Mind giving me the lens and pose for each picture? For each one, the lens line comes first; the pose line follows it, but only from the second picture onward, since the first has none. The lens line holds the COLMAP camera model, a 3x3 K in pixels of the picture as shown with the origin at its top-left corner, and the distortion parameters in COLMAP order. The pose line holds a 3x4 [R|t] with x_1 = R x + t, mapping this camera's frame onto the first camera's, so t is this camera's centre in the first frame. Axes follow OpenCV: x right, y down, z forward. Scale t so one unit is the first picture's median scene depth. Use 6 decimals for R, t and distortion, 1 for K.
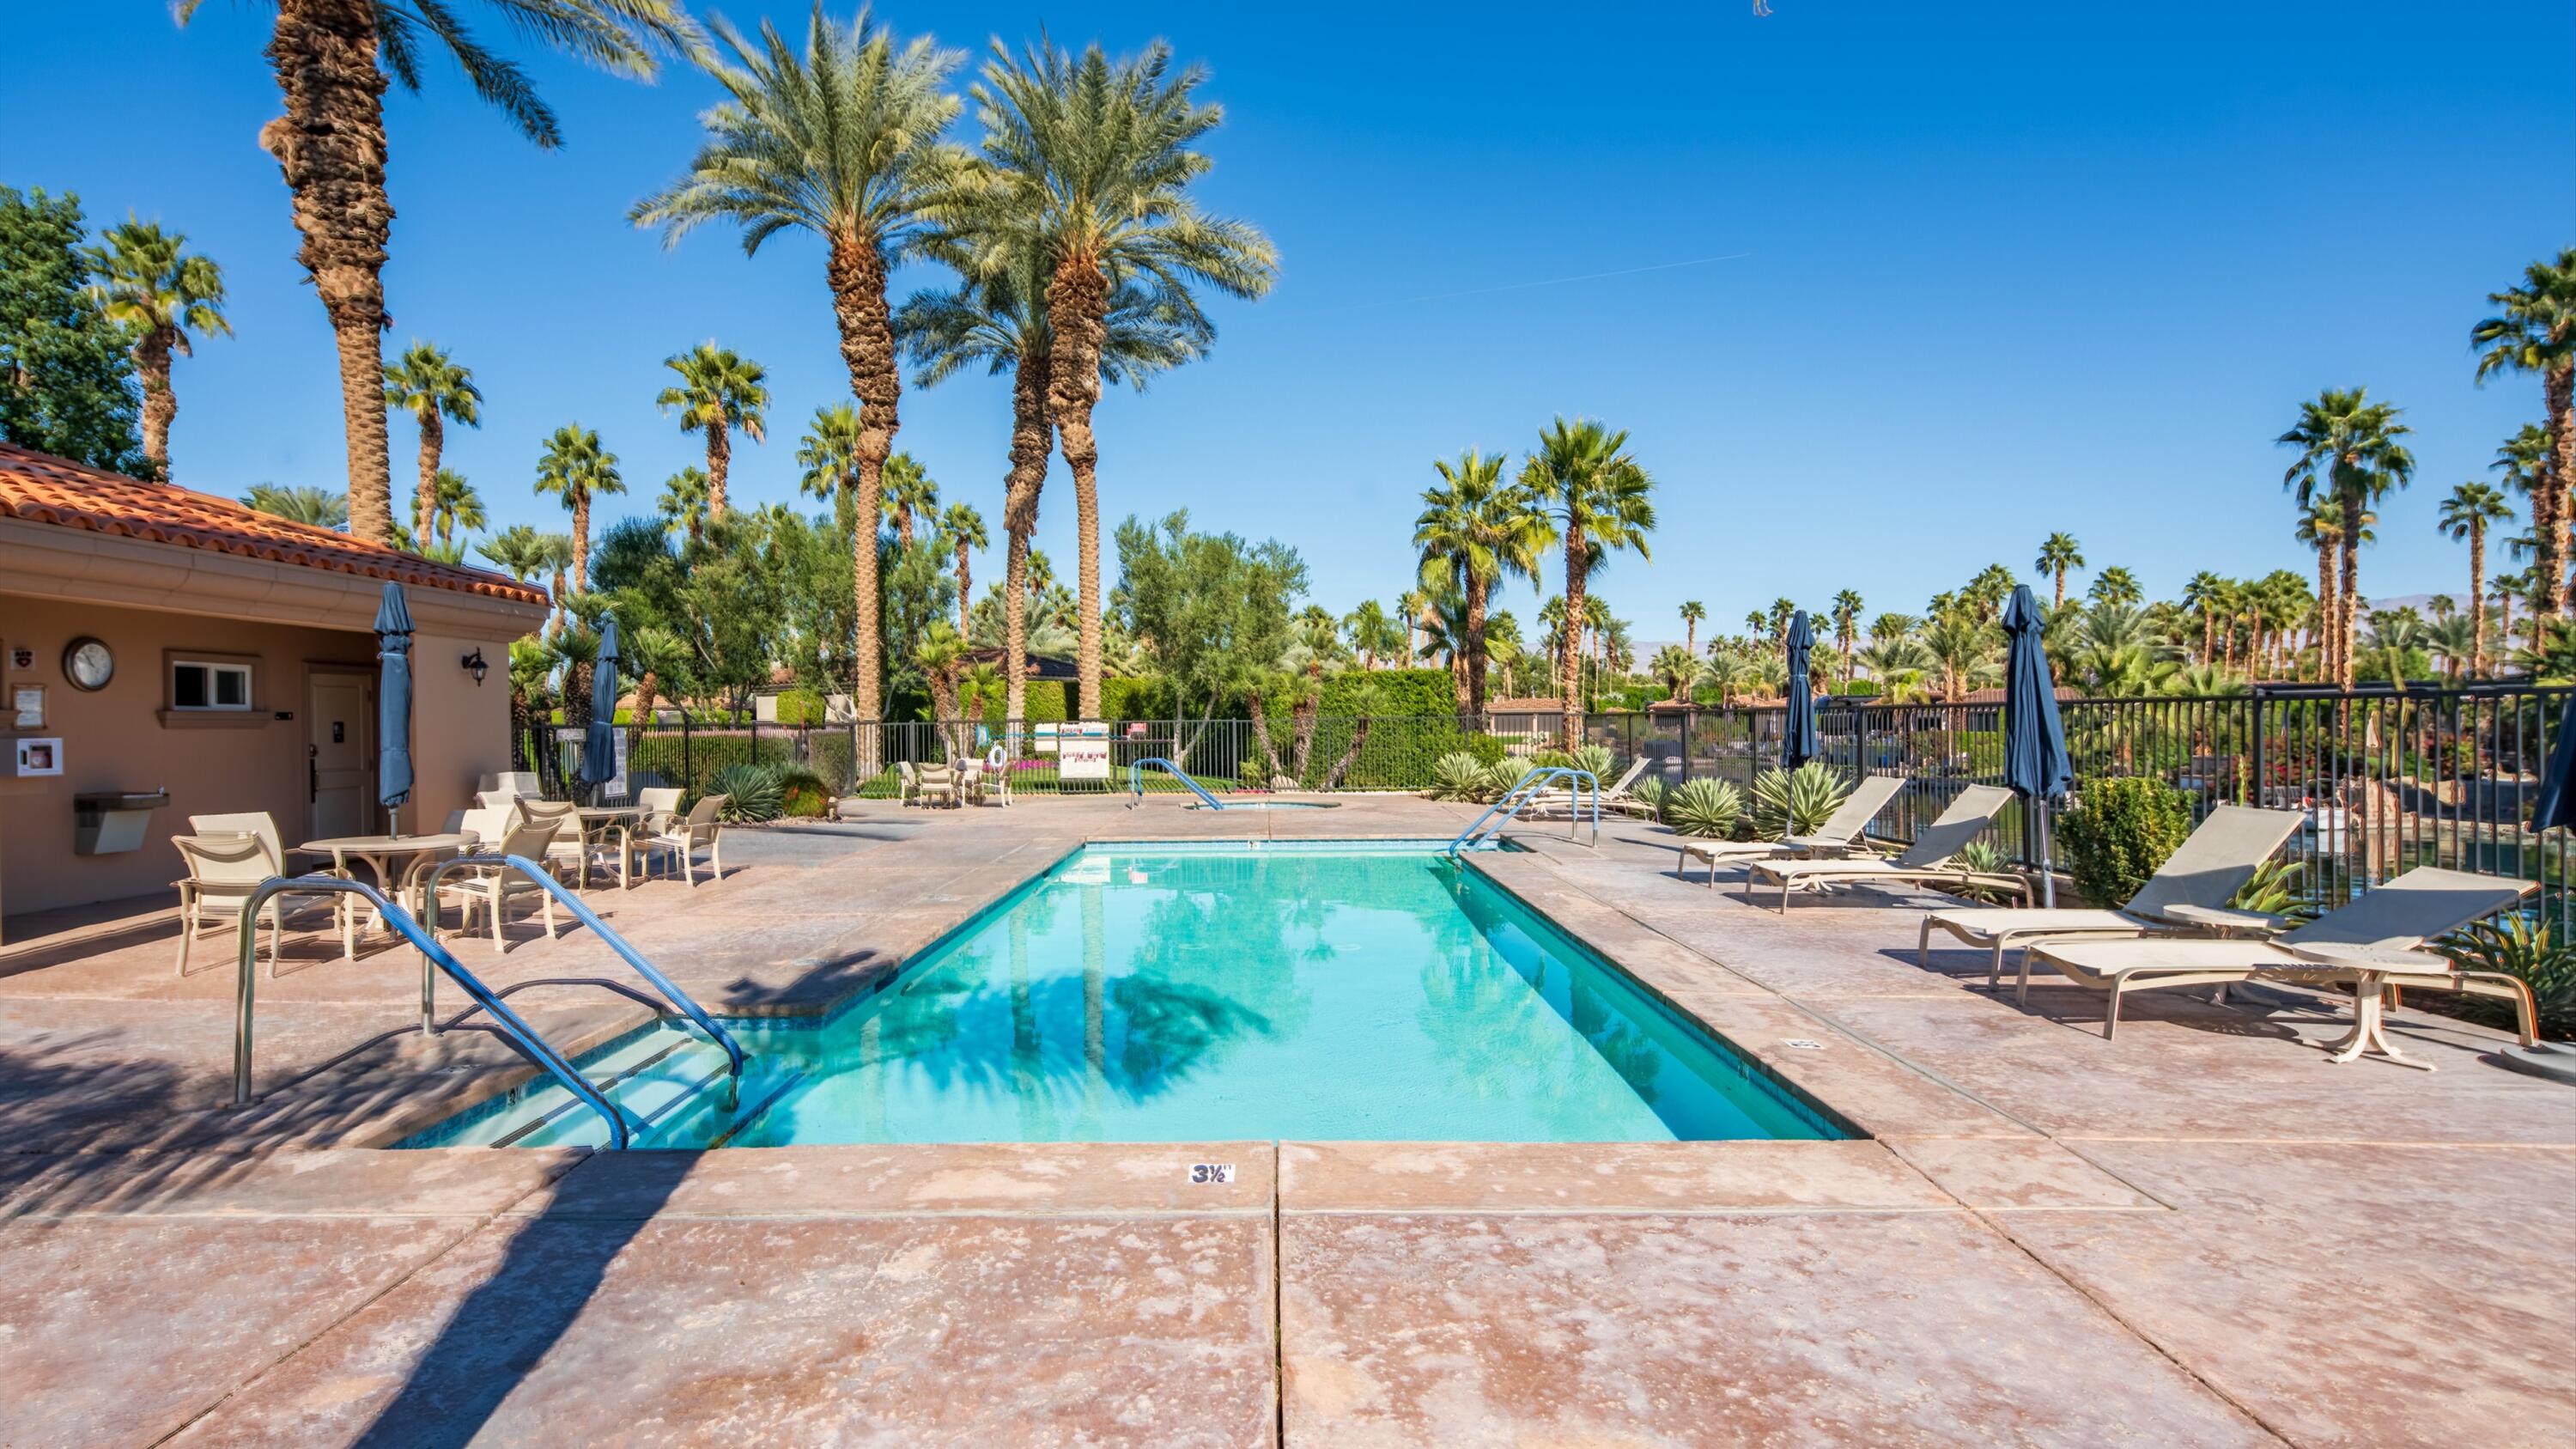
lens RADIAL K [[1249.4, 0, 1282.6], [0, 1249.4, 716.7], [0, 0, 1]] dist [0.015590, -0.000946]
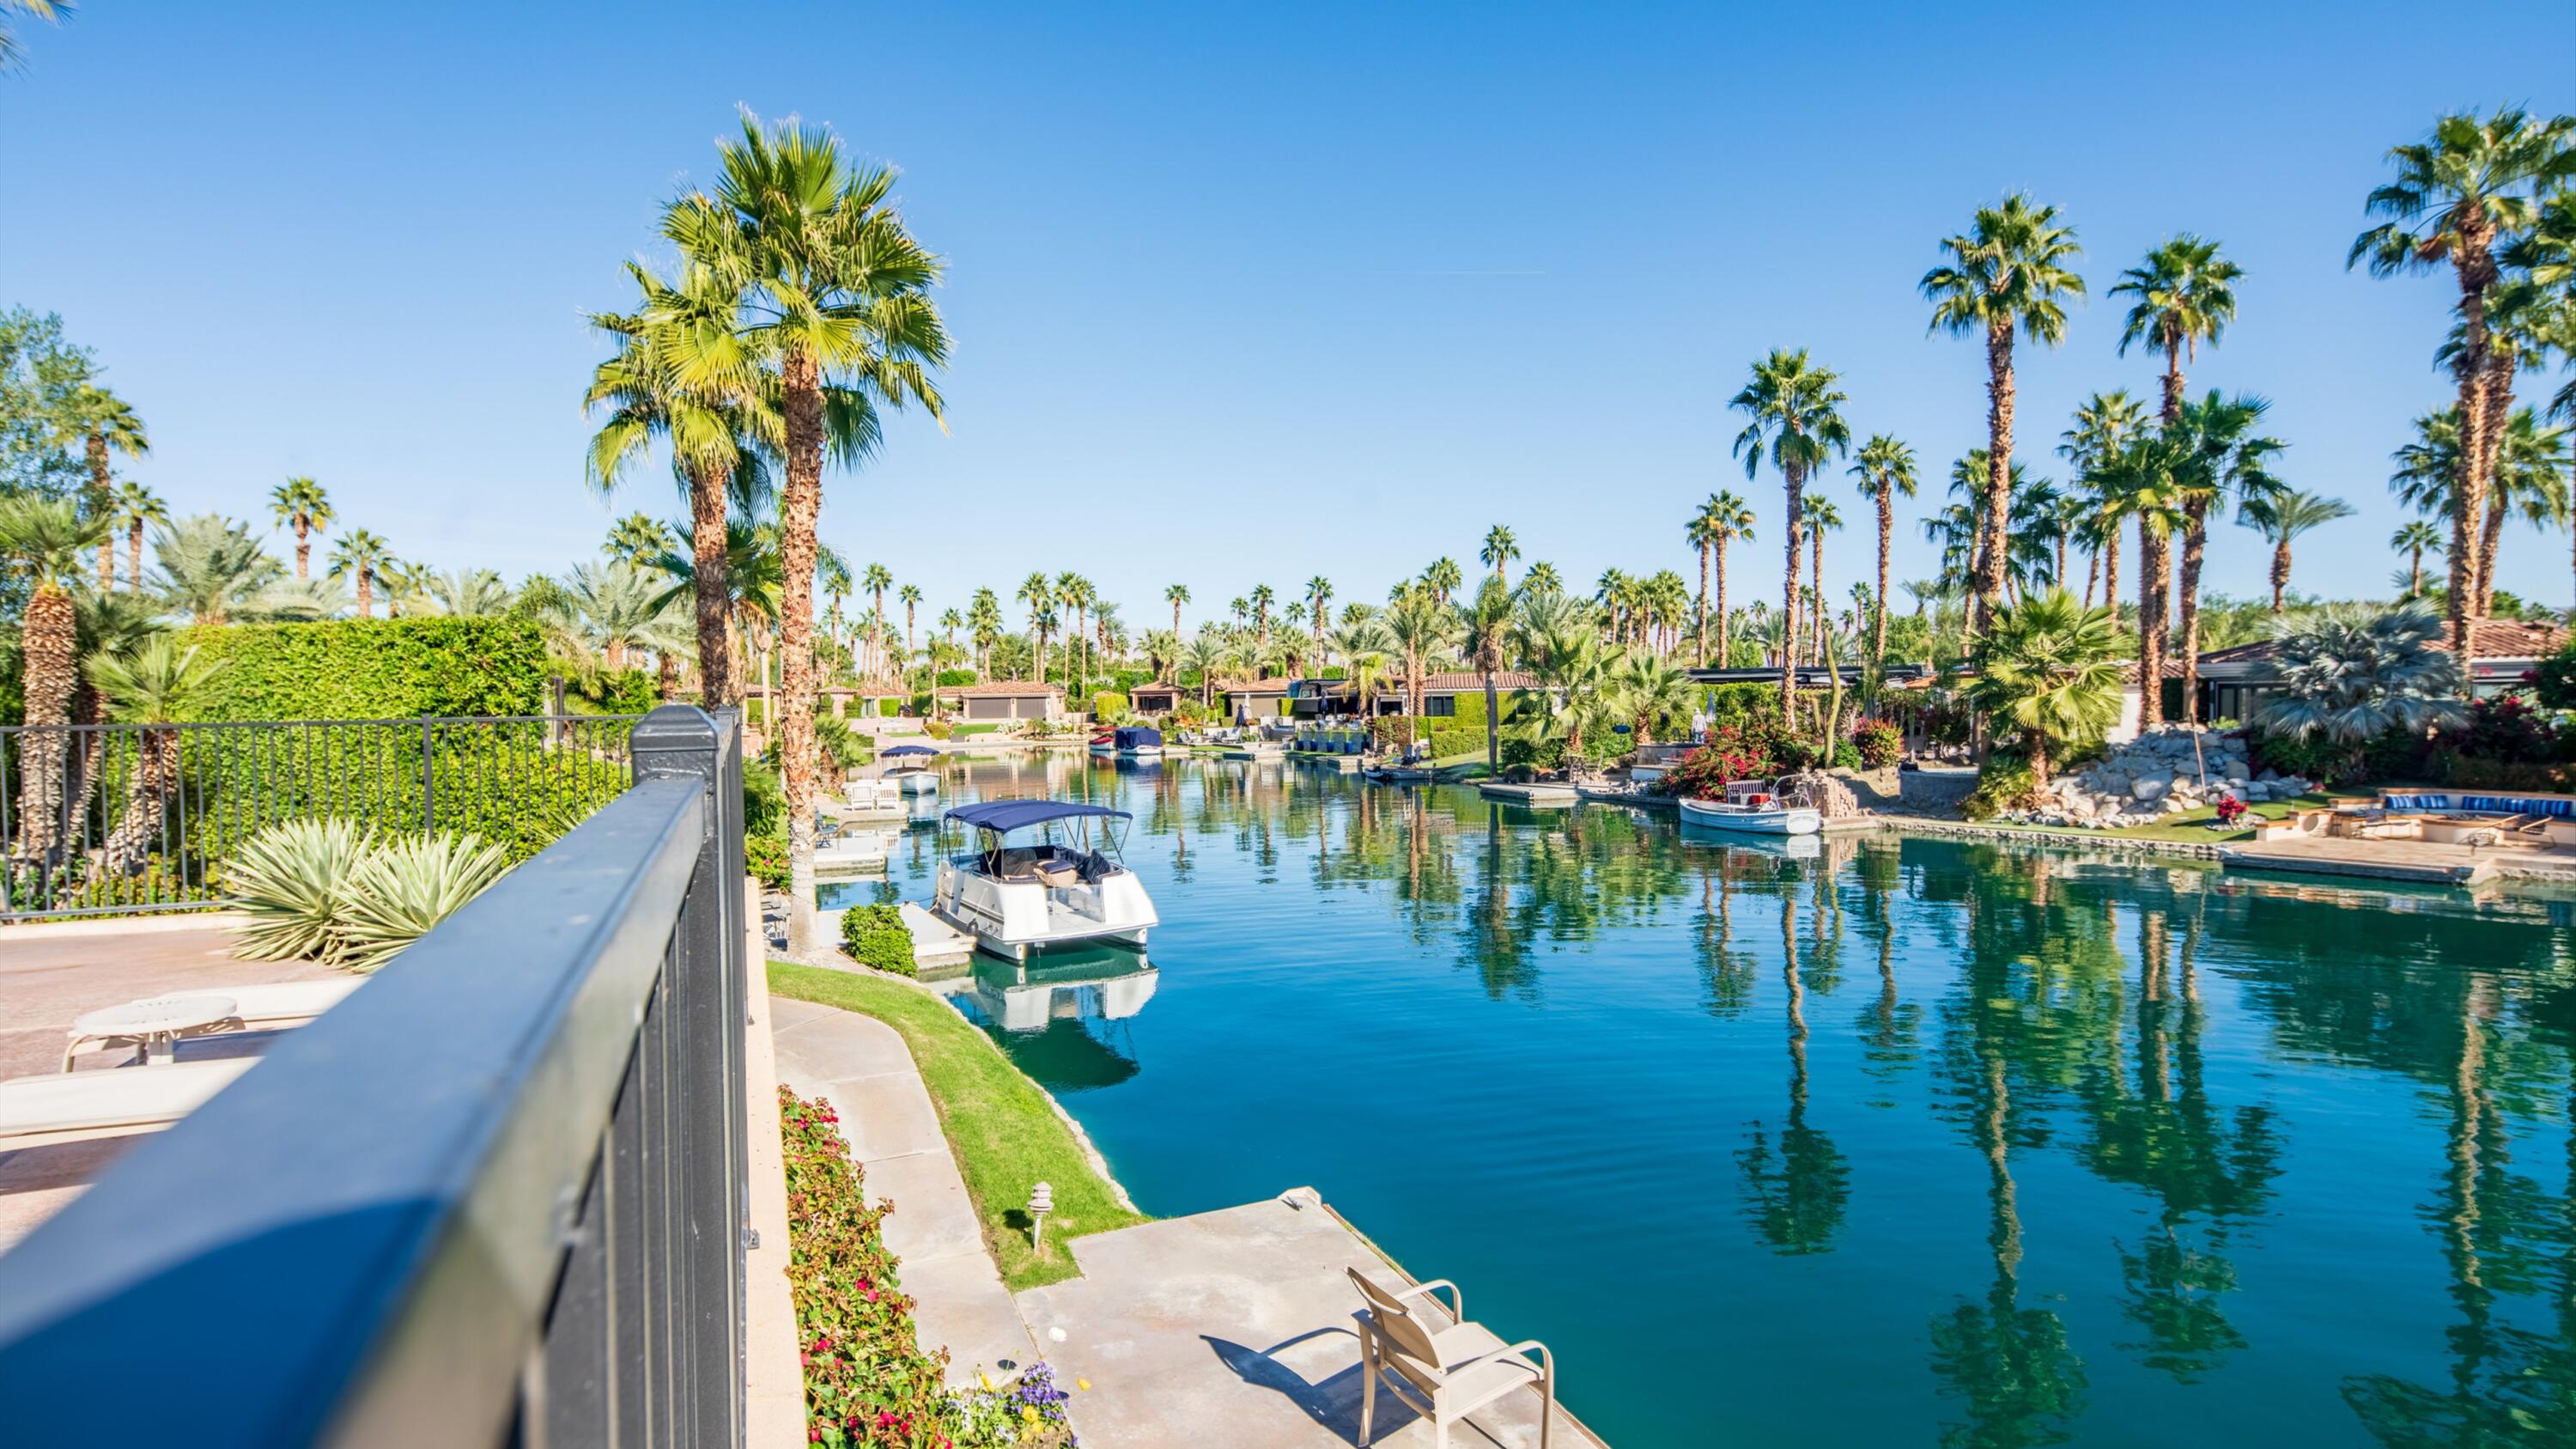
lens RADIAL K [[1249.4, 0, 1282.6], [0, 1249.4, 716.7], [0, 0, 1]] dist [0.015590, -0.000946]
pose [[0.924481, -0.007692, 0.381150, 0.063417], [0.002620, 0.999901, 0.013823, -0.001684], [-0.381219, -0.011781, 0.924410, 0.127165]]
